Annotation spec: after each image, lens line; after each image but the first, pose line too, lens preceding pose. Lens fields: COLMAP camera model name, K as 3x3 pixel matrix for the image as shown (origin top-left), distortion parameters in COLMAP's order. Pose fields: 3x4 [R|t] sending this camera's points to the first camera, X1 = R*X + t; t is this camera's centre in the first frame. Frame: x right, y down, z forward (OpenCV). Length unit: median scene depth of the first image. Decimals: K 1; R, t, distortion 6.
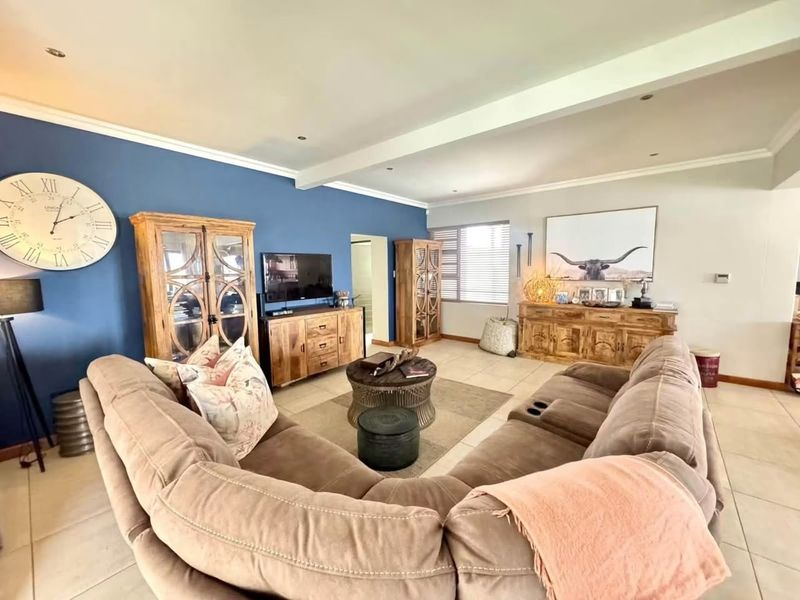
lens RADIAL K [[316.8, 0, 400.0], [0, 316.8, 300.0], [0, 0, 1]] dist [0.000985, -0.000073]
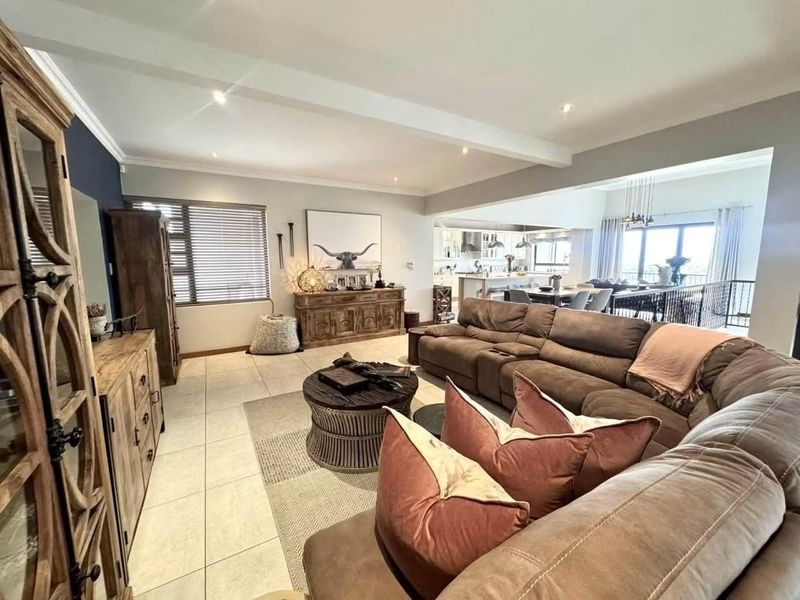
lens RADIAL K [[316.8, 0, 400.0], [0, 316.8, 300.0], [0, 0, 1]] dist [0.000985, -0.000073]
pose [[0.338140, -0.115986, 0.933921, -0.455973], [0.099620, 0.991212, 0.087032, -0.030538], [-0.935808, 0.063609, 0.346723, 0.396192]]
